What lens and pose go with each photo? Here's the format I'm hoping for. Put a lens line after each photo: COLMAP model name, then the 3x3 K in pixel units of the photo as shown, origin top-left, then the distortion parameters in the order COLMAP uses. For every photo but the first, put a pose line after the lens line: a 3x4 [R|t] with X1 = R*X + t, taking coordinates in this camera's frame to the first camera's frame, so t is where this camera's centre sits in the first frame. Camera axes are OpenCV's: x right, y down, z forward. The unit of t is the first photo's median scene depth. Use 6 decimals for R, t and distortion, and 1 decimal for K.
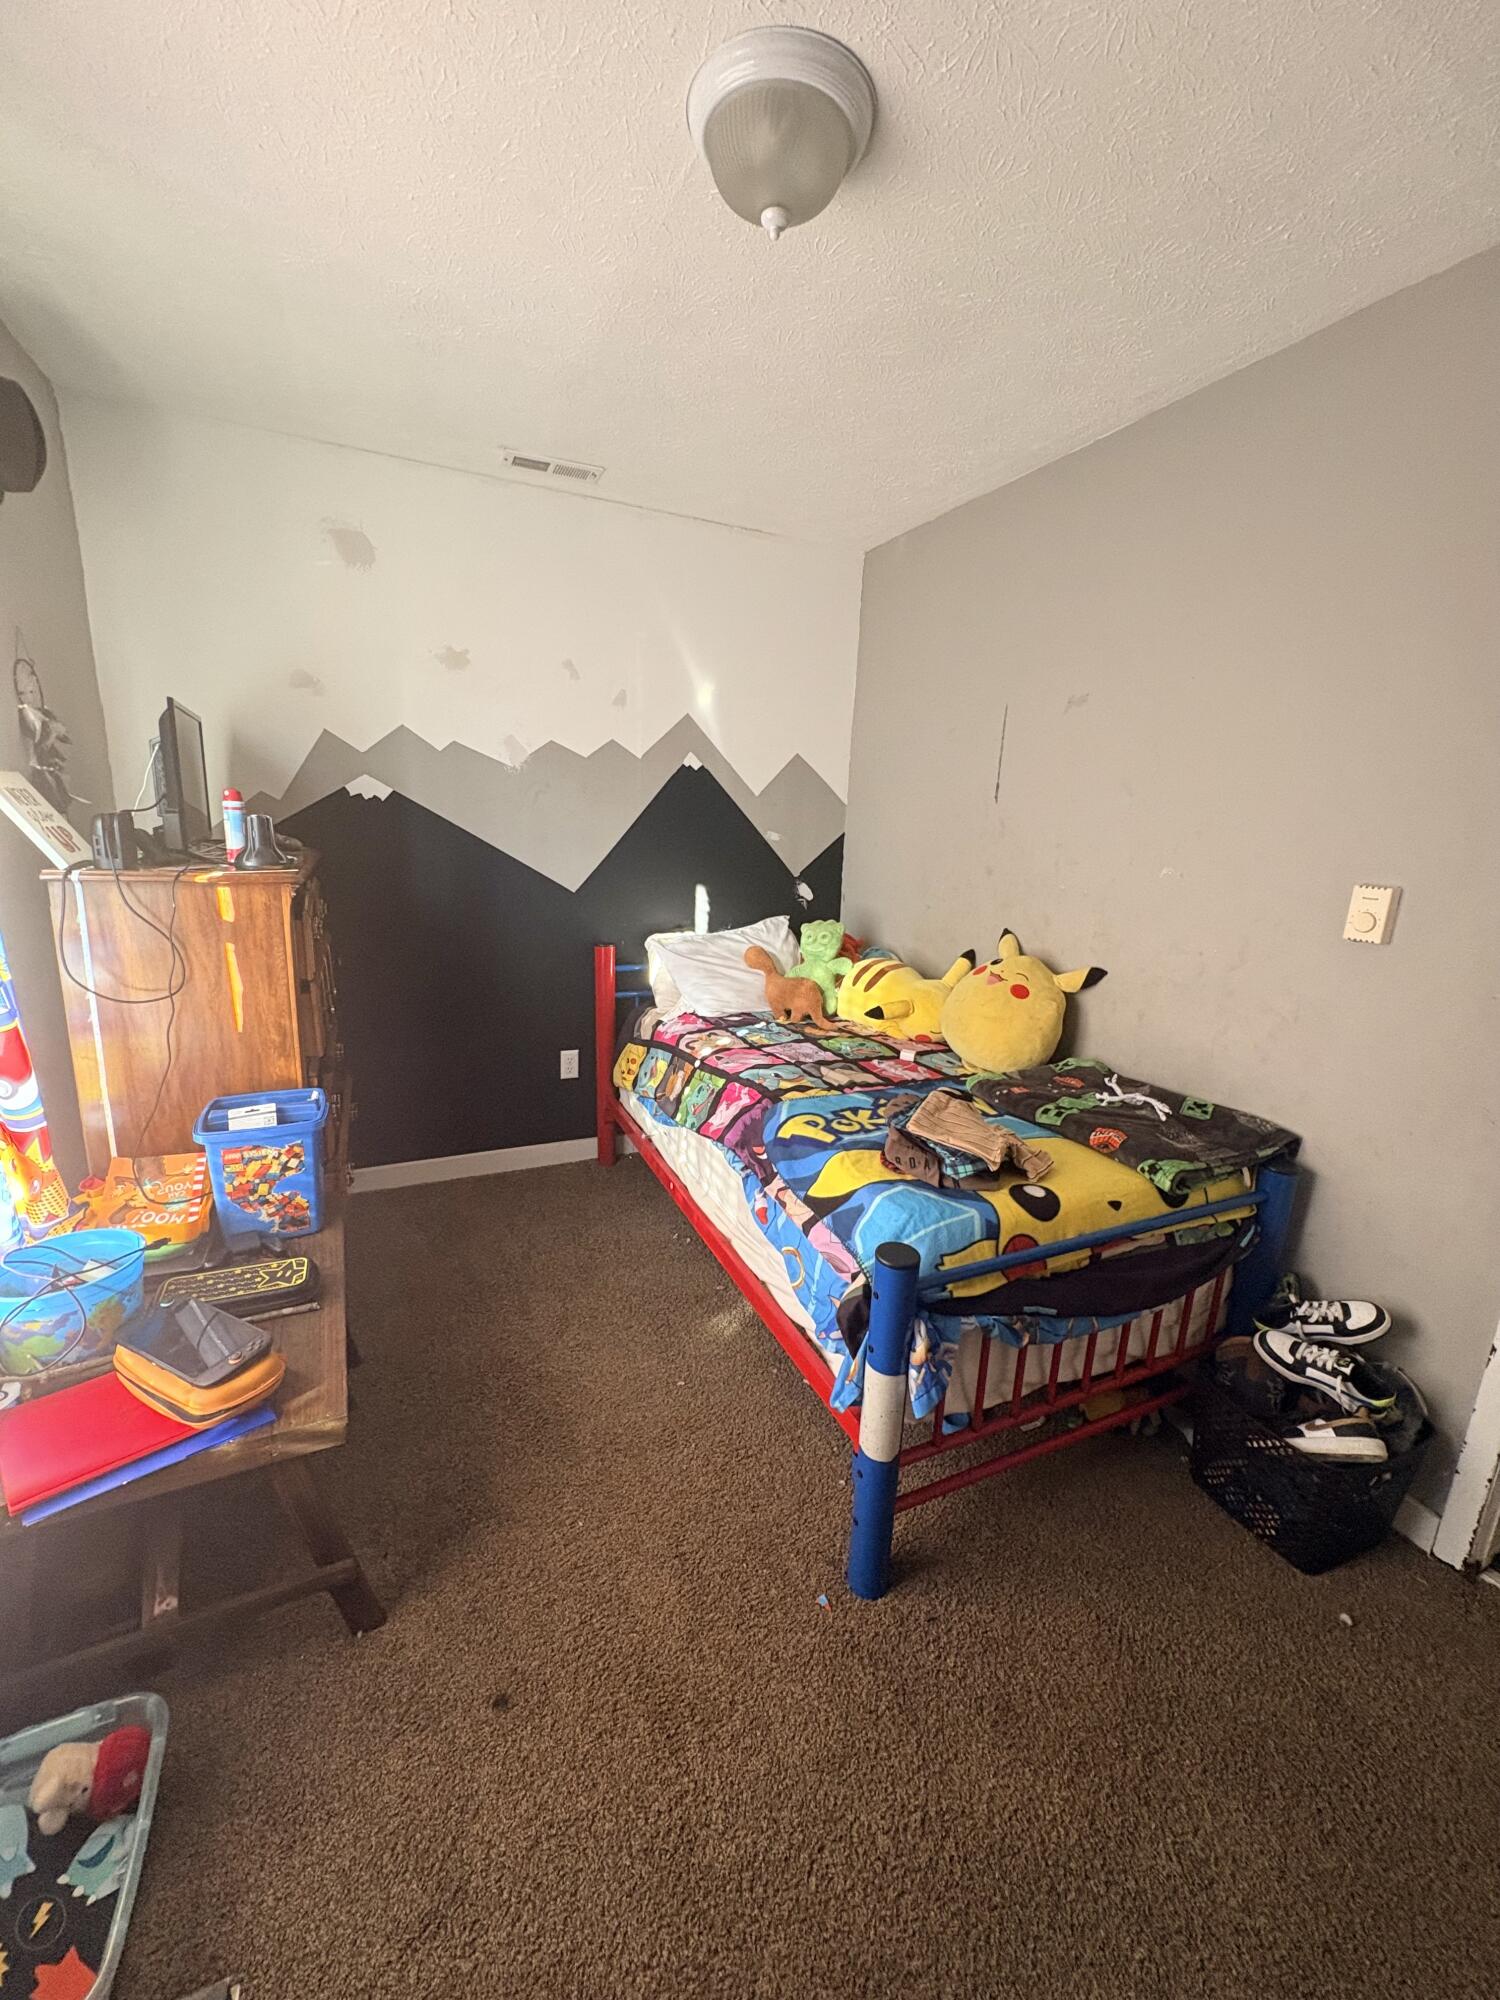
lens RADIAL K [[799.0, 0, 748.4], [0, 799.0, 997.1], [0, 0, 1]] dist [0.002157, 0.000506]
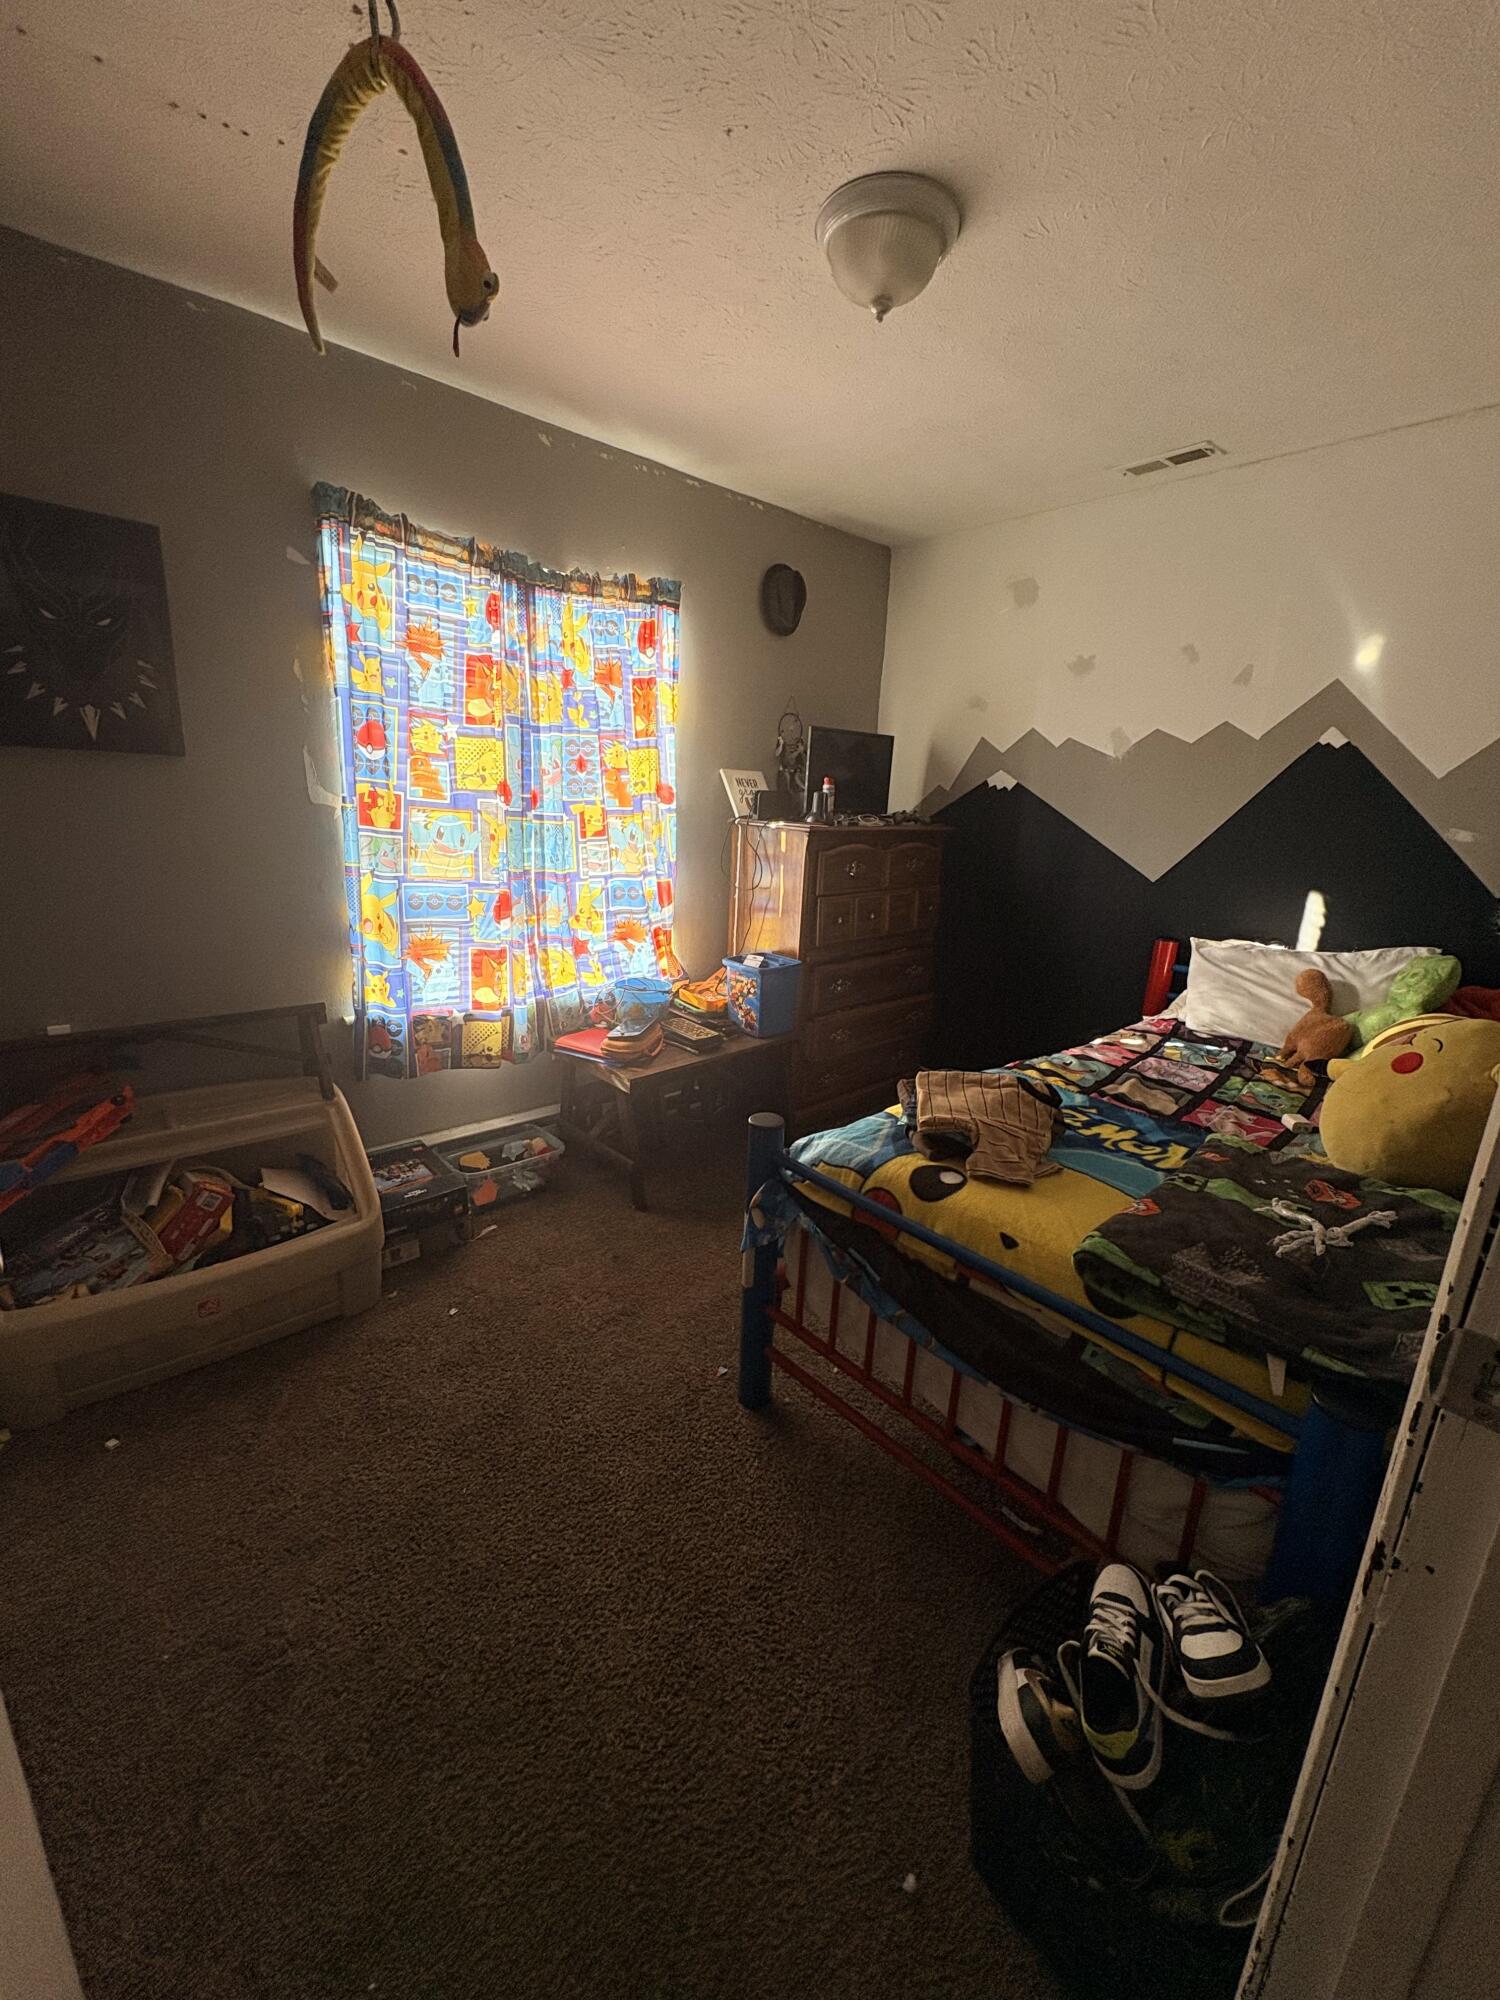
lens RADIAL K [[799.0, 0, 748.4], [0, 799.0, 997.1], [0, 0, 1]] dist [0.002157, 0.000506]
pose [[0.286157, 0.215313, -0.933678, 0.703182], [-0.247632, 0.957940, 0.145013, -0.018064], [0.925631, 0.189712, 0.327439, 0.291007]]
